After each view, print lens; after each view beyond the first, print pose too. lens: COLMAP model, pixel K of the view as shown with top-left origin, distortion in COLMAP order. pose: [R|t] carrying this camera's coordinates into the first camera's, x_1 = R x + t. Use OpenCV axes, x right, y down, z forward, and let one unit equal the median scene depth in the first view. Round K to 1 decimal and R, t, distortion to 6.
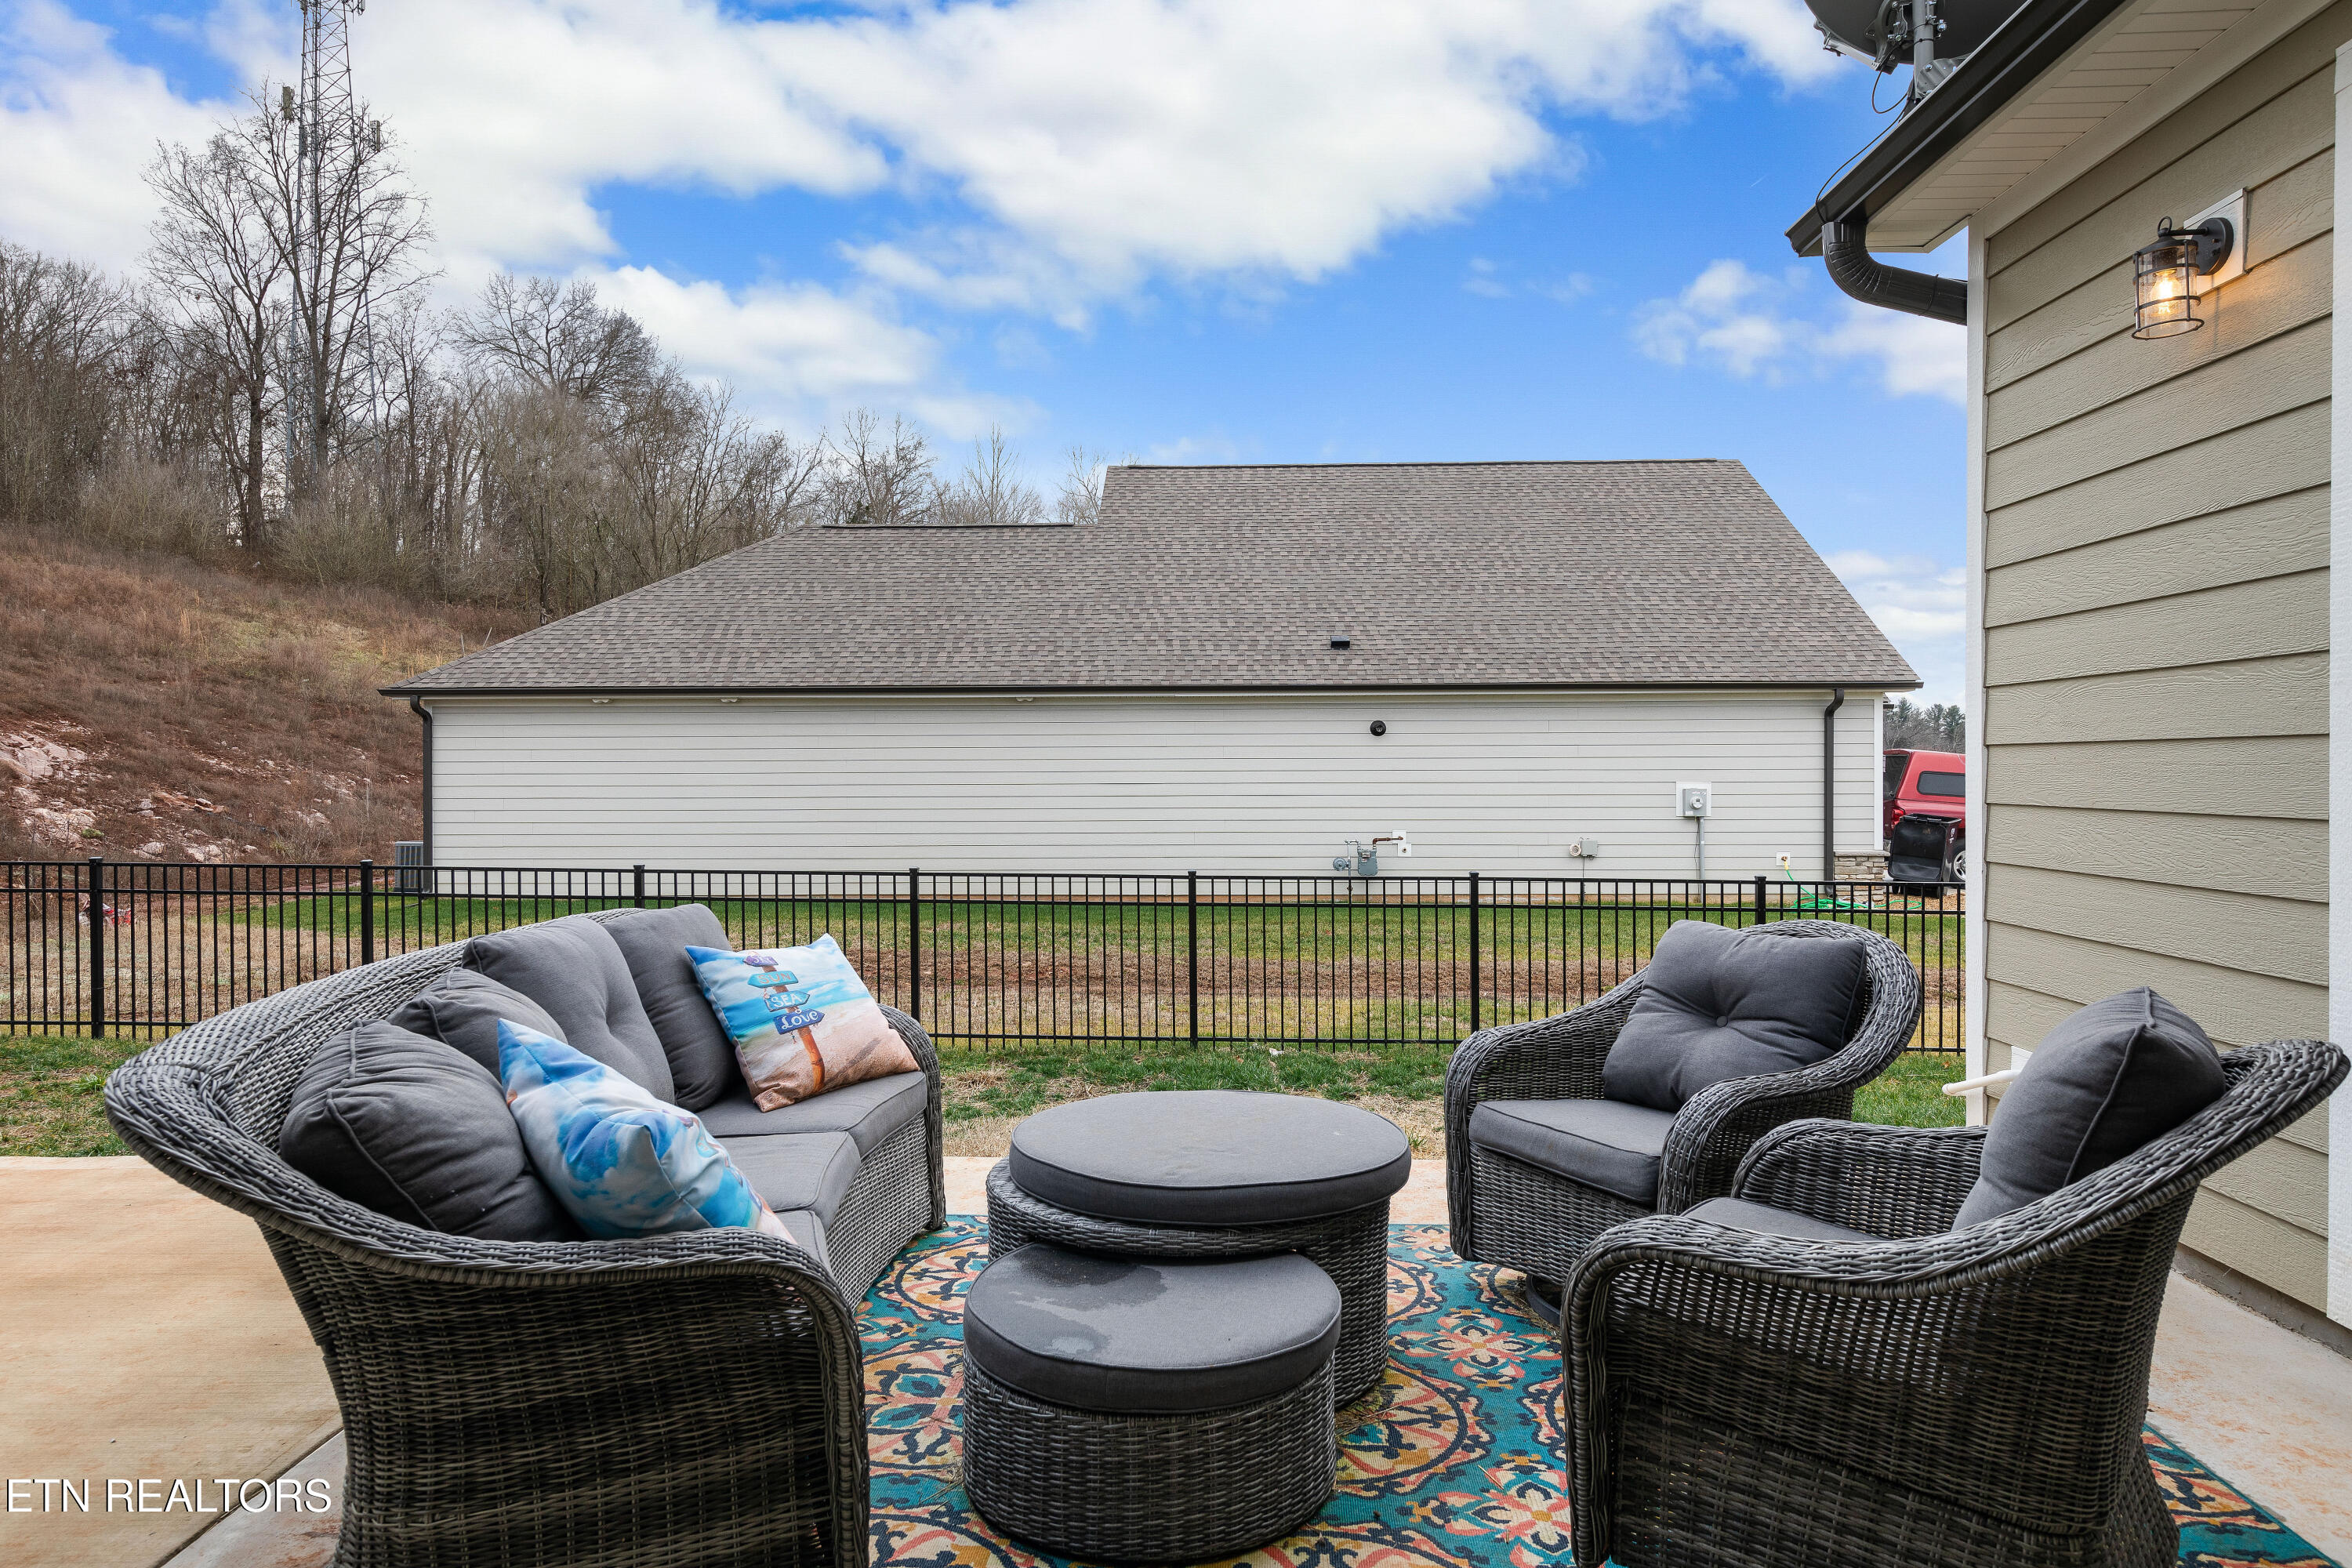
lens RADIAL K [[1455.1, 0, 1171.8], [0, 1455.1, 782.9], [0, 0, 1]] dist [0.003267, -0.000033]
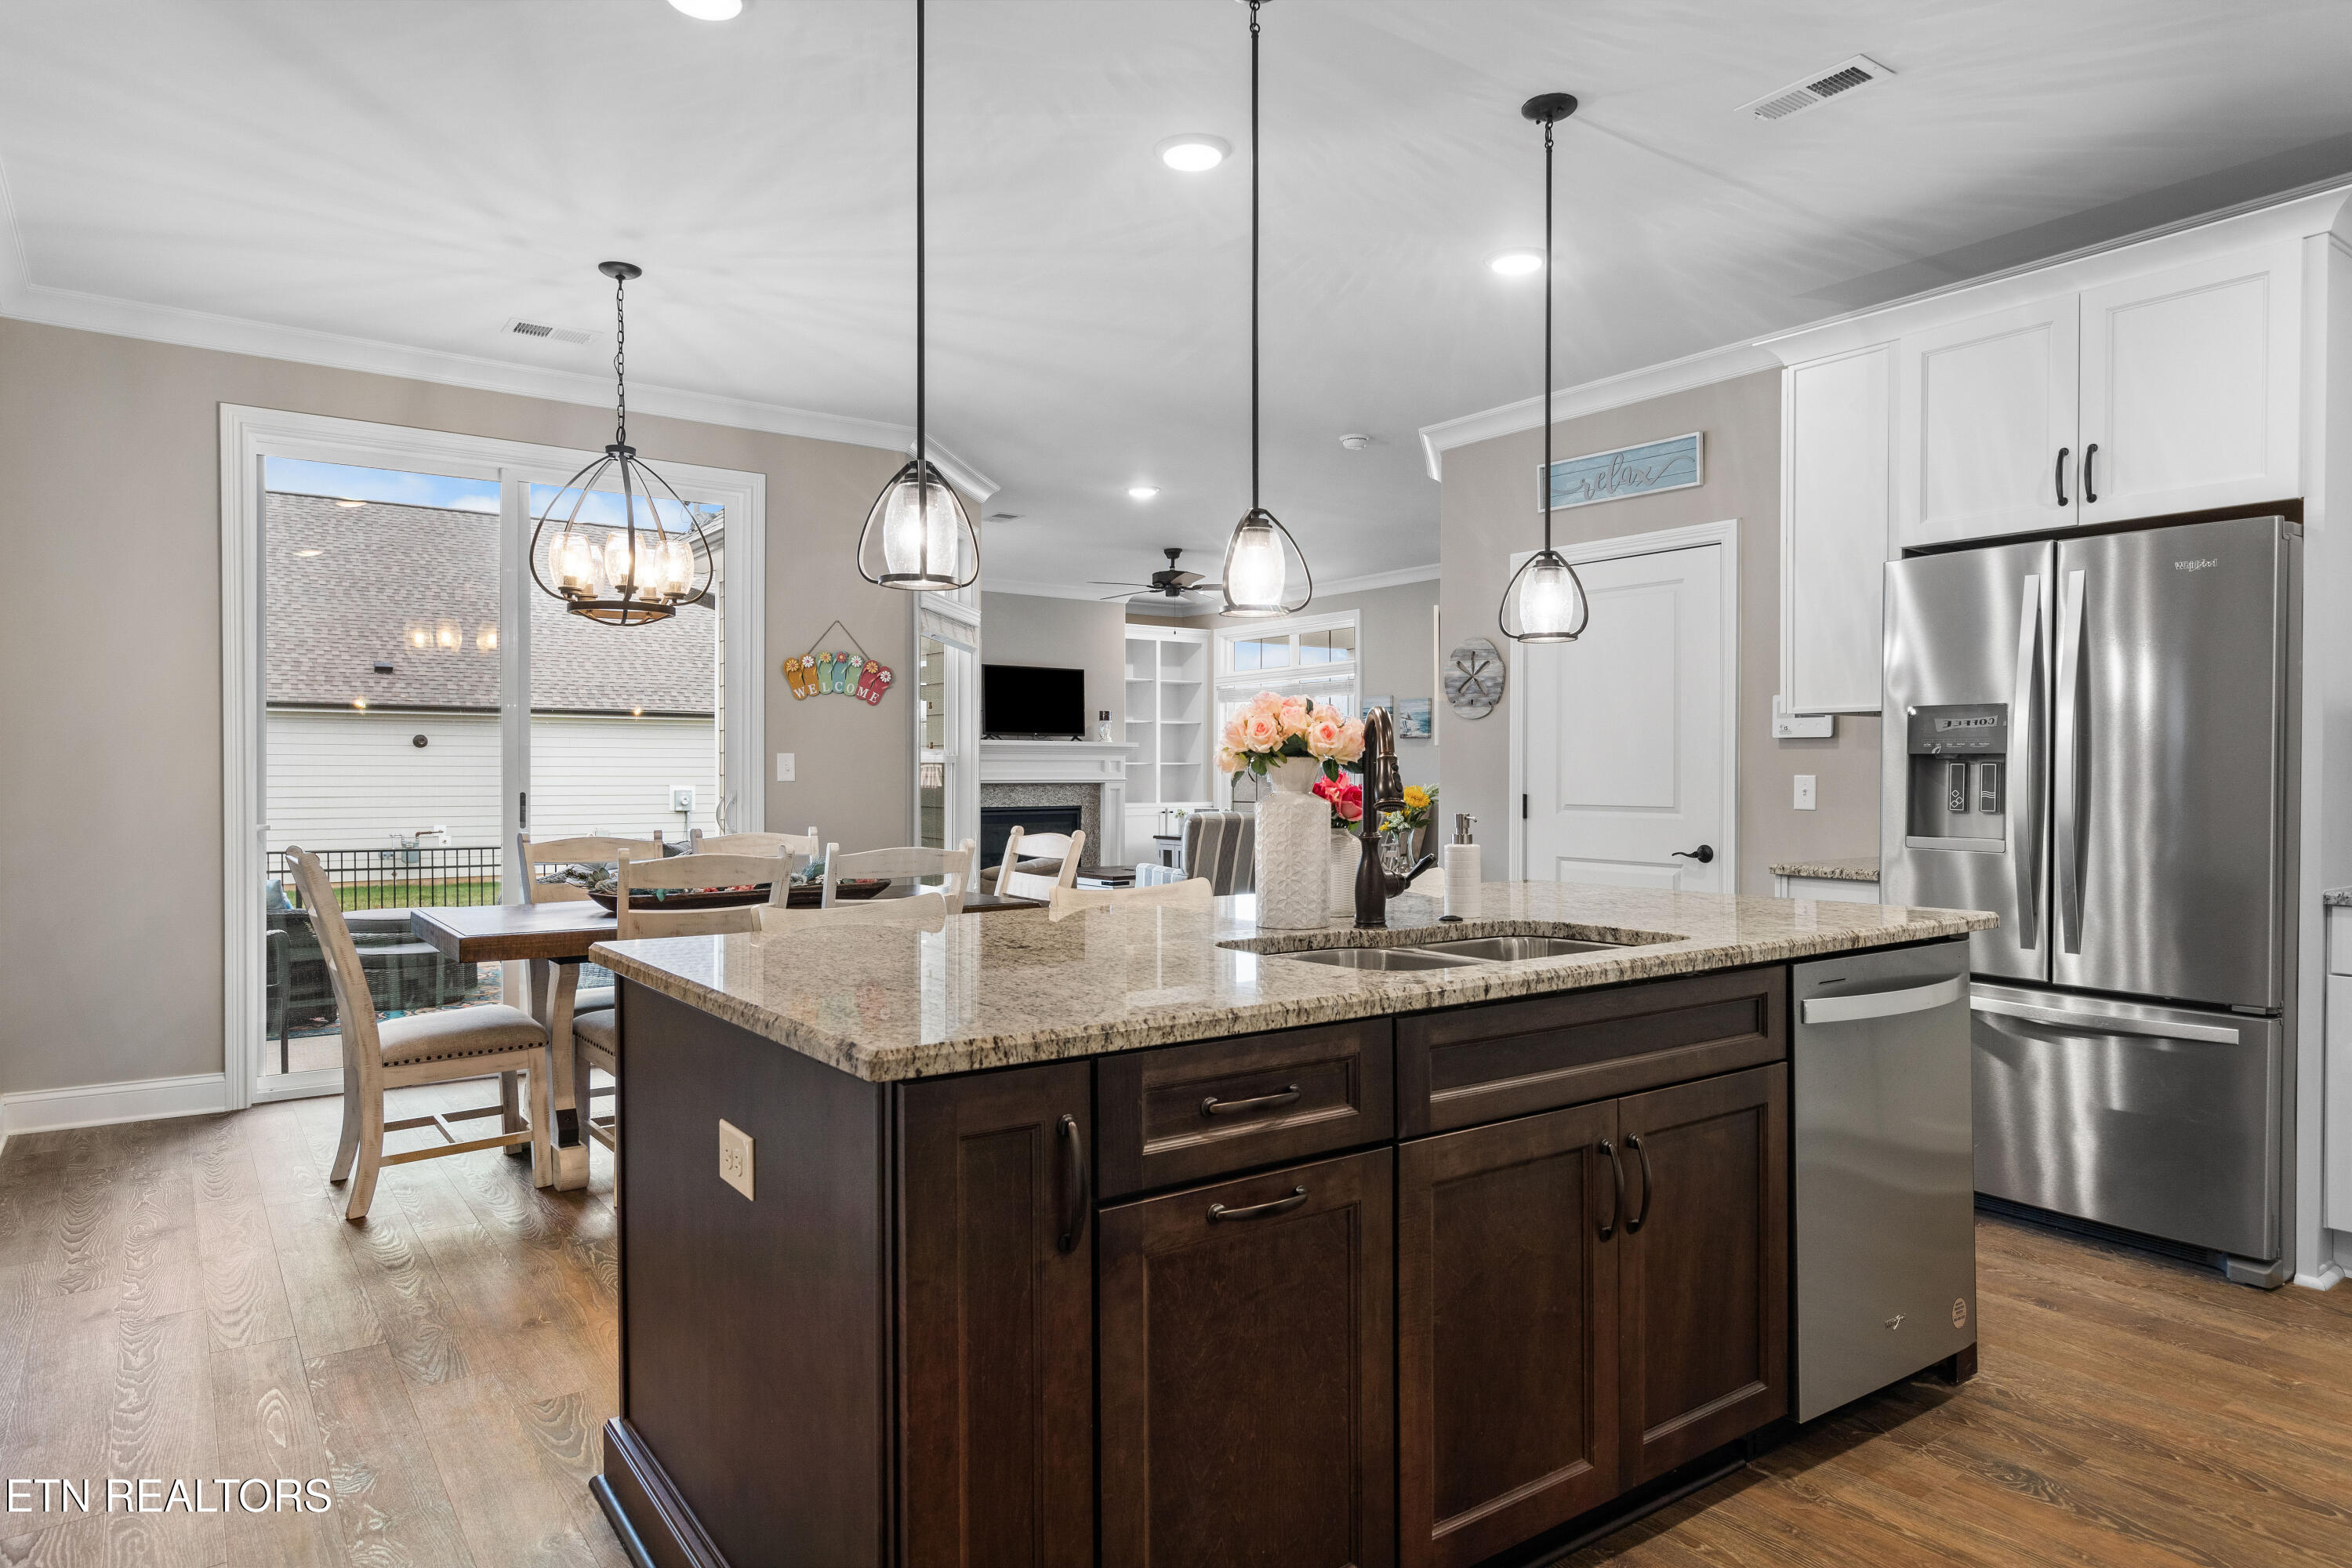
lens RADIAL K [[1383.7, 0, 1168.6], [0, 1383.7, 776.0], [0, 0, 1]] dist [0.005611, 0.002557]
pose [[0.793492, 0.001726, 0.608579, -0.061964], [-0.000535, 0.999998, -0.002139, -0.006111], [-0.608581, 0.001372, 0.793491, -0.275763]]
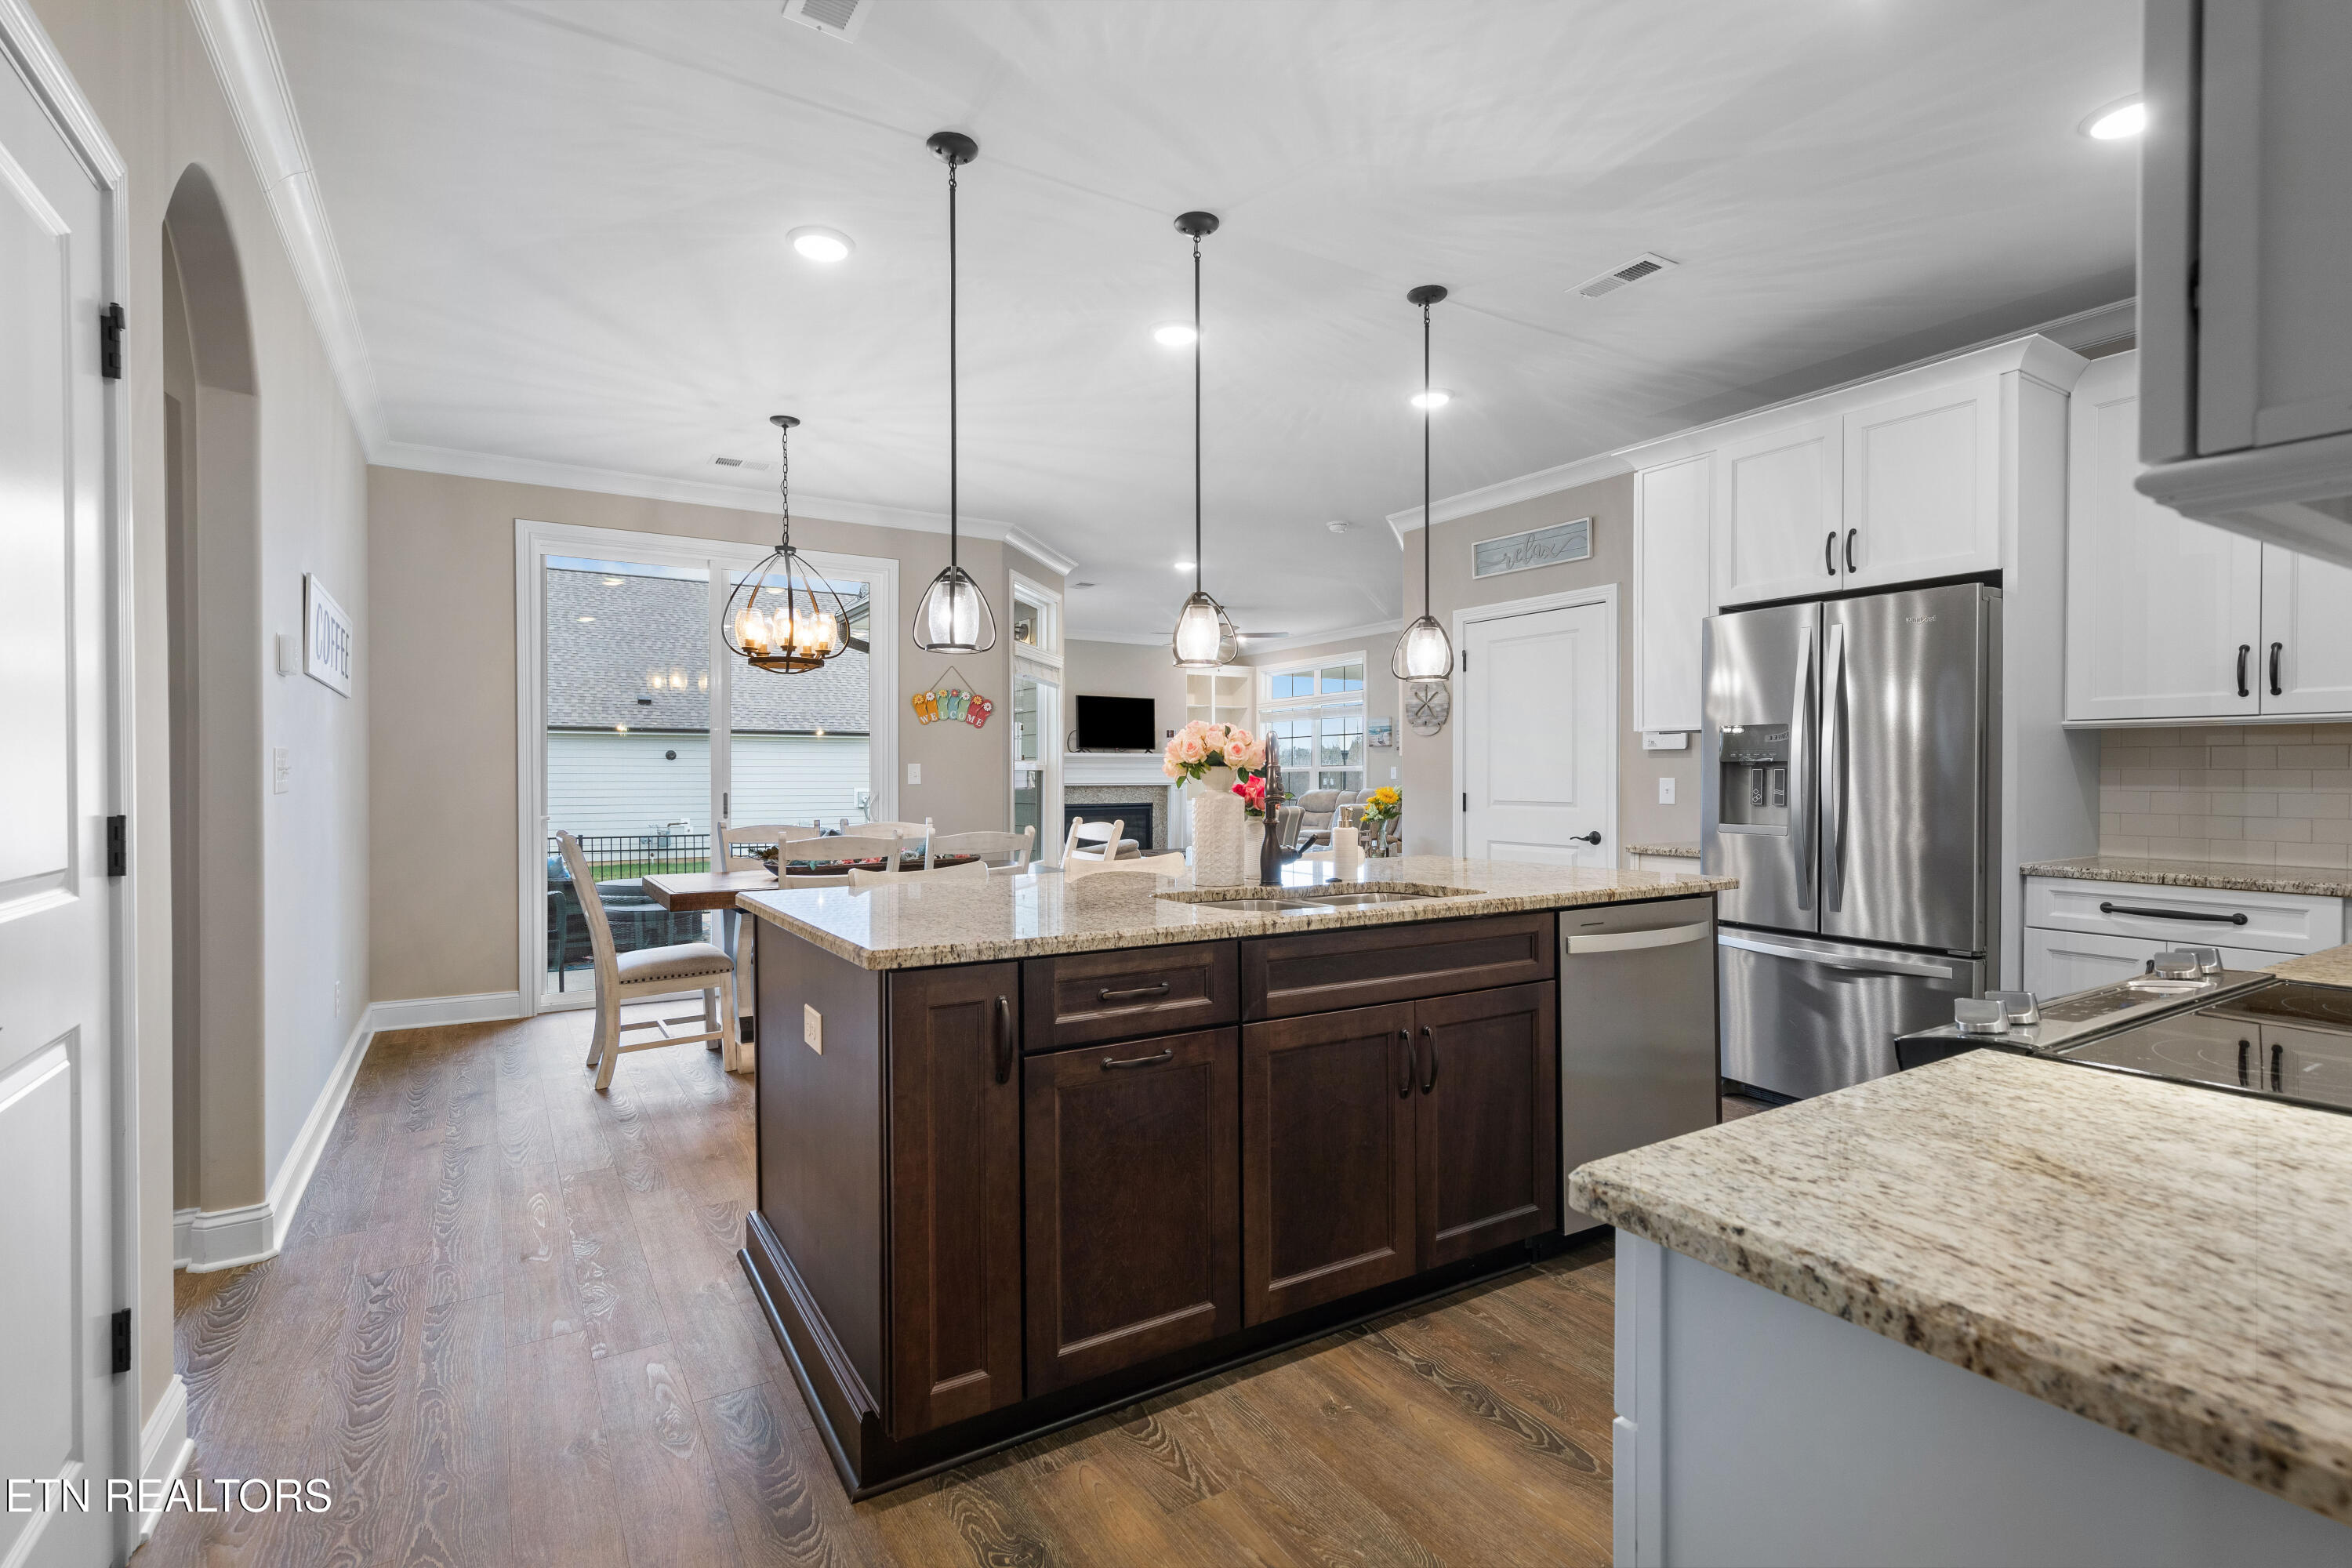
lens RADIAL K [[1092.9, 0, 1170.9], [0, 1092.9, 777.3], [0, 0, 1]] dist [0.008749, -0.000232]
pose [[0.834826, 0.001018, 0.550514, -0.059838], [0.001781, 0.999988, -0.004550, -0.006055], [-0.550512, 0.004779, 0.834814, -0.299399]]
